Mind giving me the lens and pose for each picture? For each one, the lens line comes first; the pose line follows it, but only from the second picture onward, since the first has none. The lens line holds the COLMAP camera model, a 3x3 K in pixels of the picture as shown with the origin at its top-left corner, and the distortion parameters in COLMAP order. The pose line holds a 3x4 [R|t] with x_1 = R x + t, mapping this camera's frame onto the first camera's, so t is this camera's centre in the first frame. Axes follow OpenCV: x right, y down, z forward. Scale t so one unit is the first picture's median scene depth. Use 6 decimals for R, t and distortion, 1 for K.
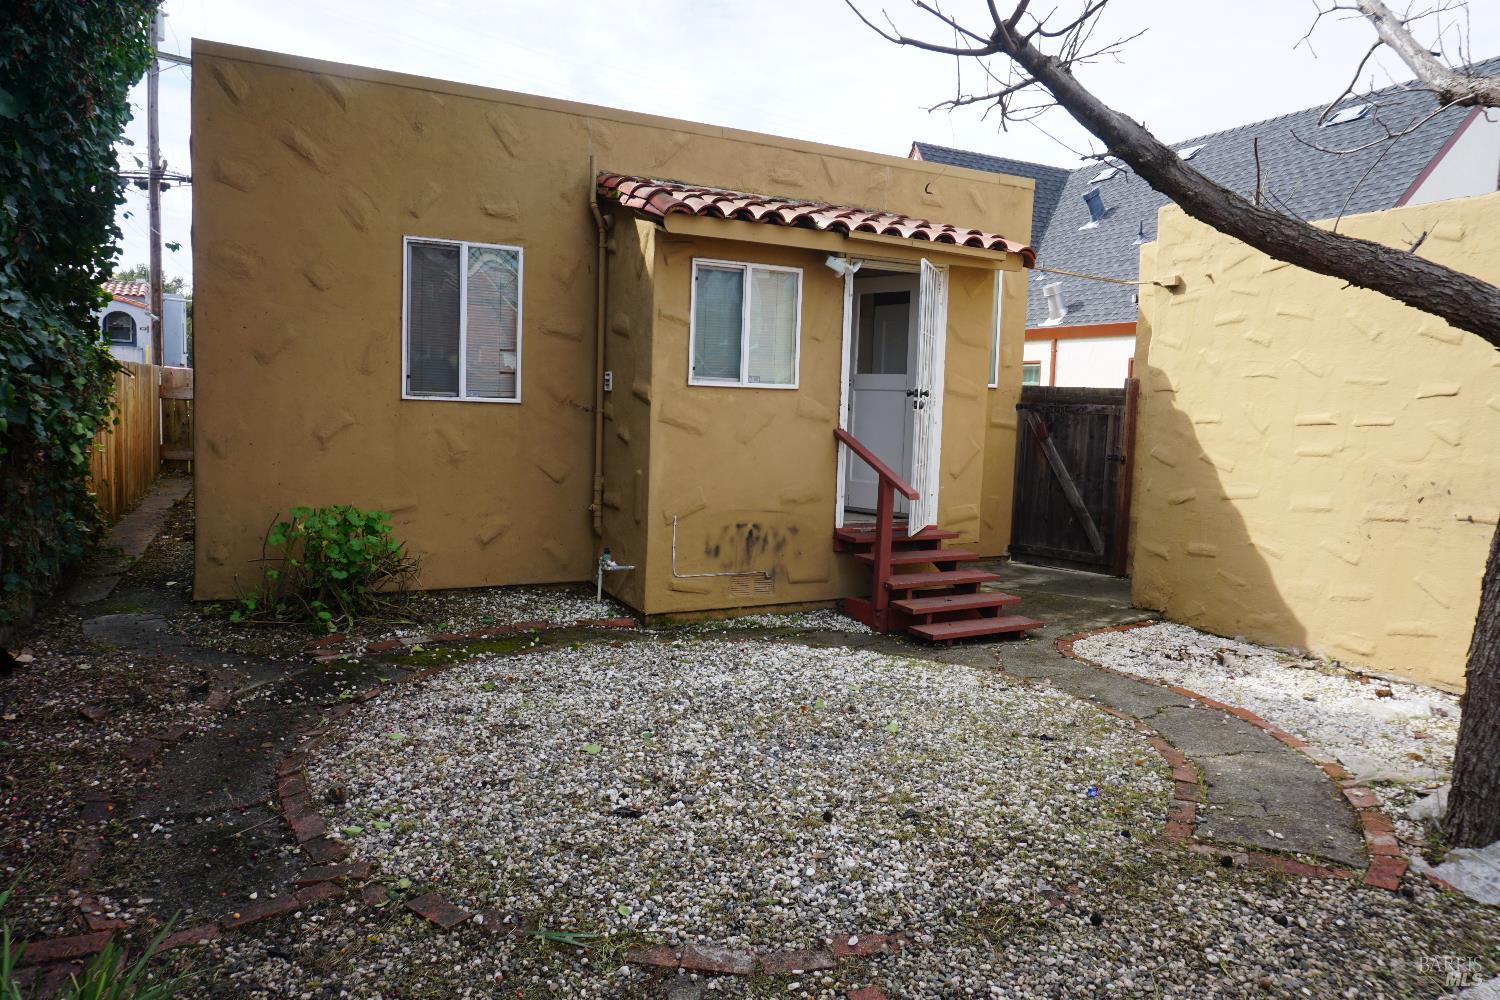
lens RADIAL K [[991.4, 0, 749.4], [0, 991.4, 518.0], [0, 0, 1]] dist [-0.057419, 0.040051]
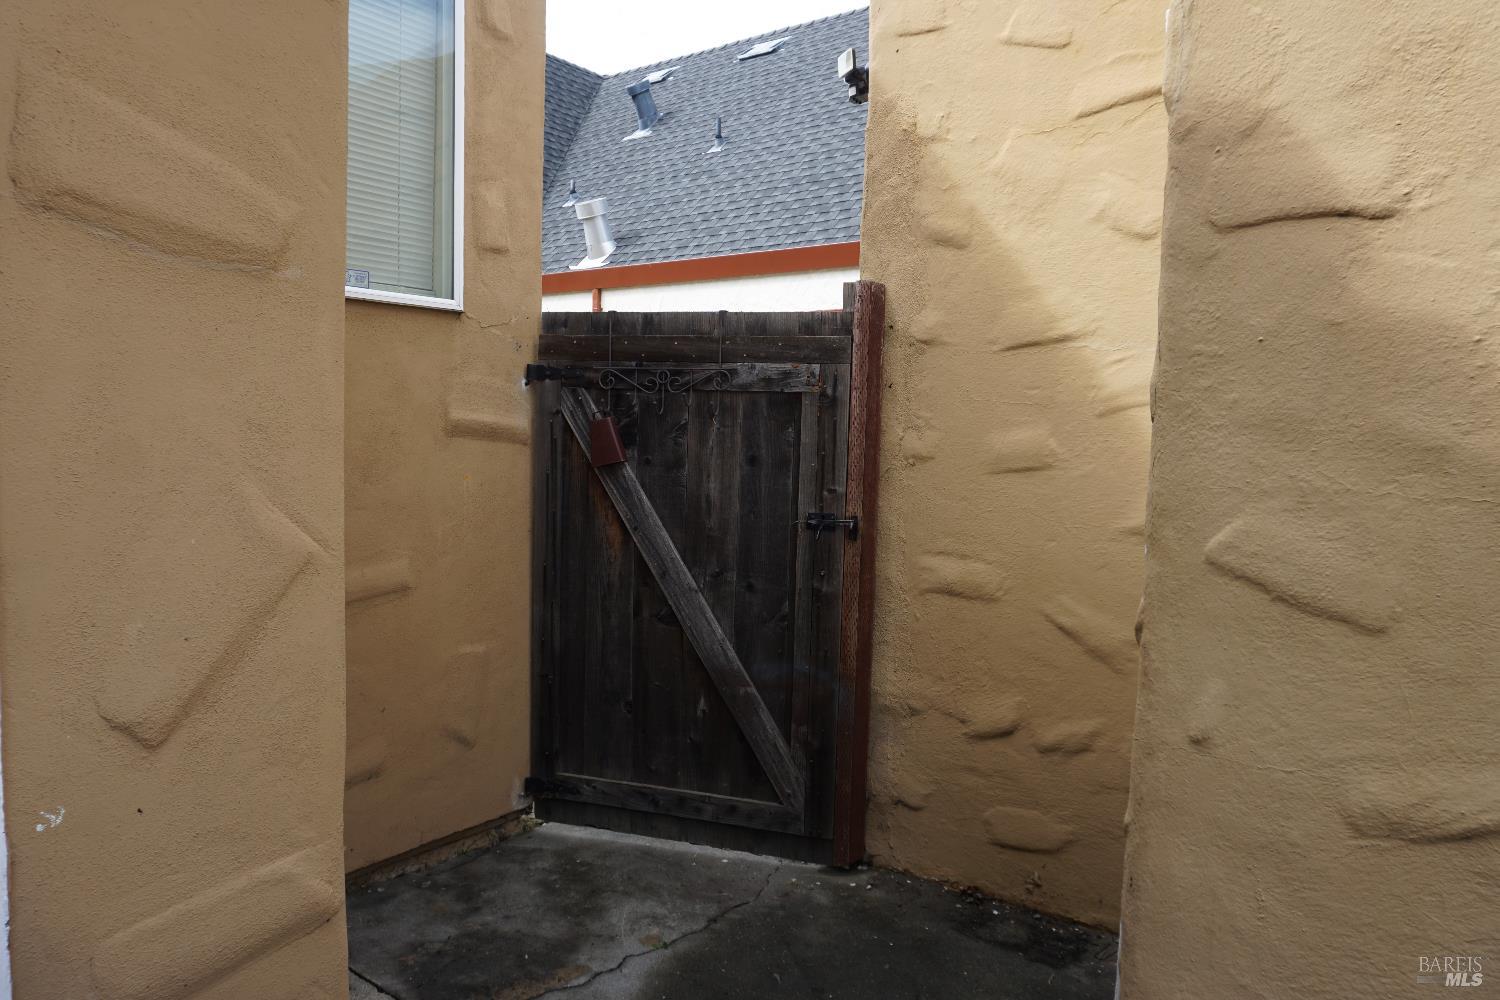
lens RADIAL K [[991.4, 0, 744.5], [0, 991.4, 504.0], [0, 0, 1]] dist [-0.057419, 0.040051]
pose [[0.896273, -0.041728, 0.441534, 0.246810], [0.053398, 0.998475, -0.014031, -0.079110], [-0.440276, 0.036152, 0.897135, 0.882574]]
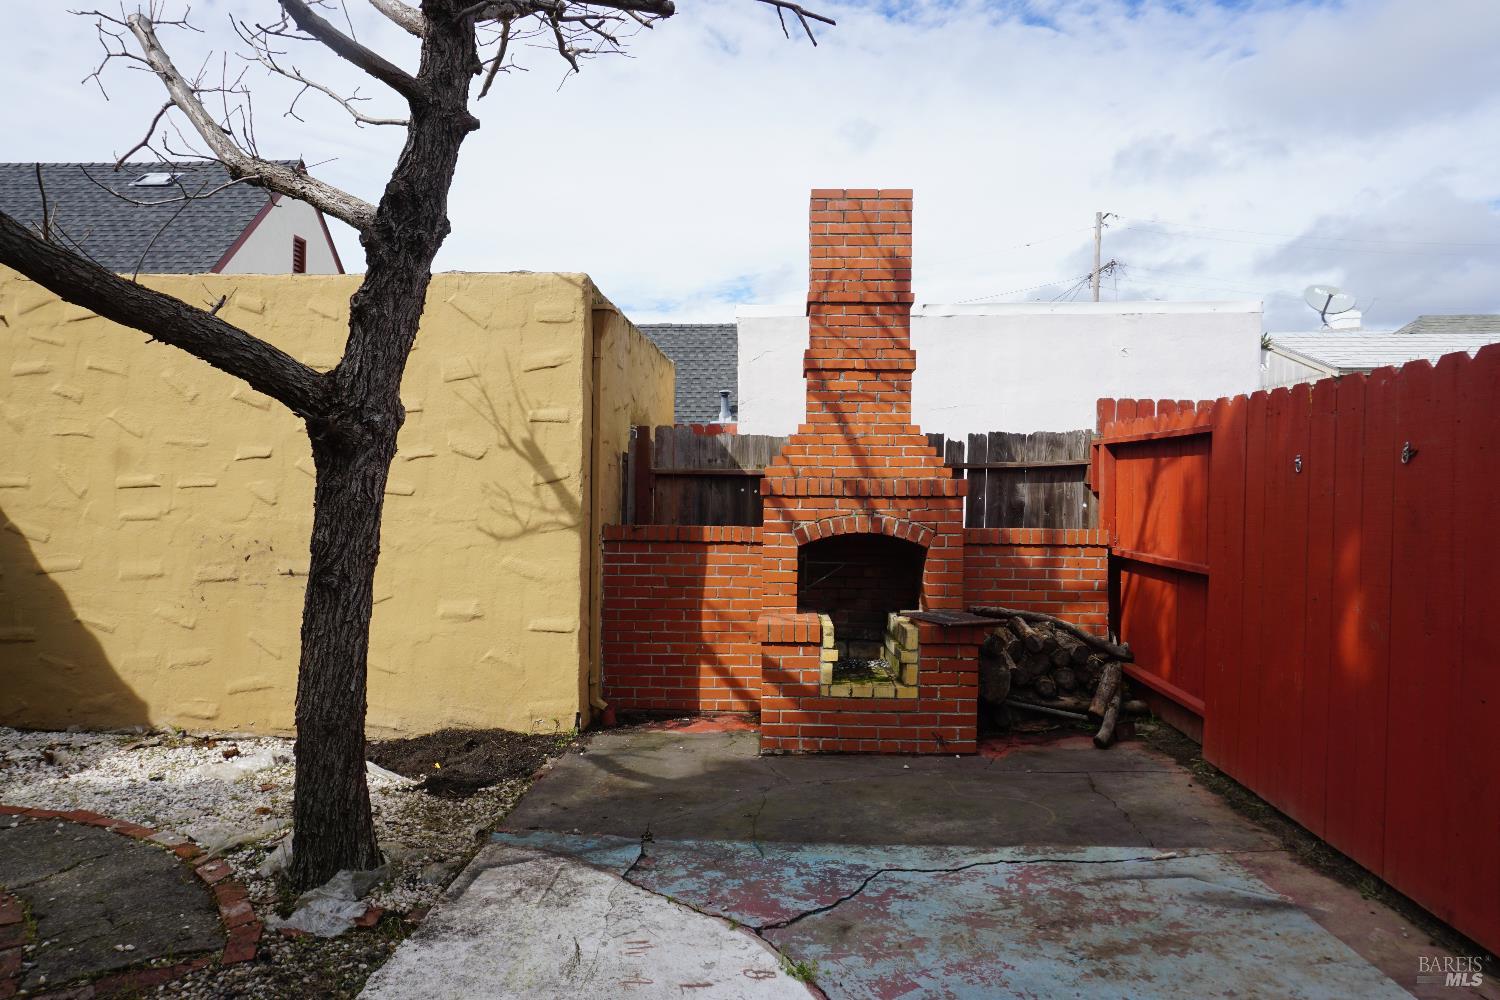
lens RADIAL K [[991.4, 0, 734.9], [0, 991.4, 498.8], [0, 0, 1]] dist [-0.057419, 0.040051]
pose [[0.490090, -0.022218, 0.871389, 0.050903], [0.095236, 0.995055, -0.028192, -0.003280], [-0.866454, 0.096804, 0.489782, 0.048469]]
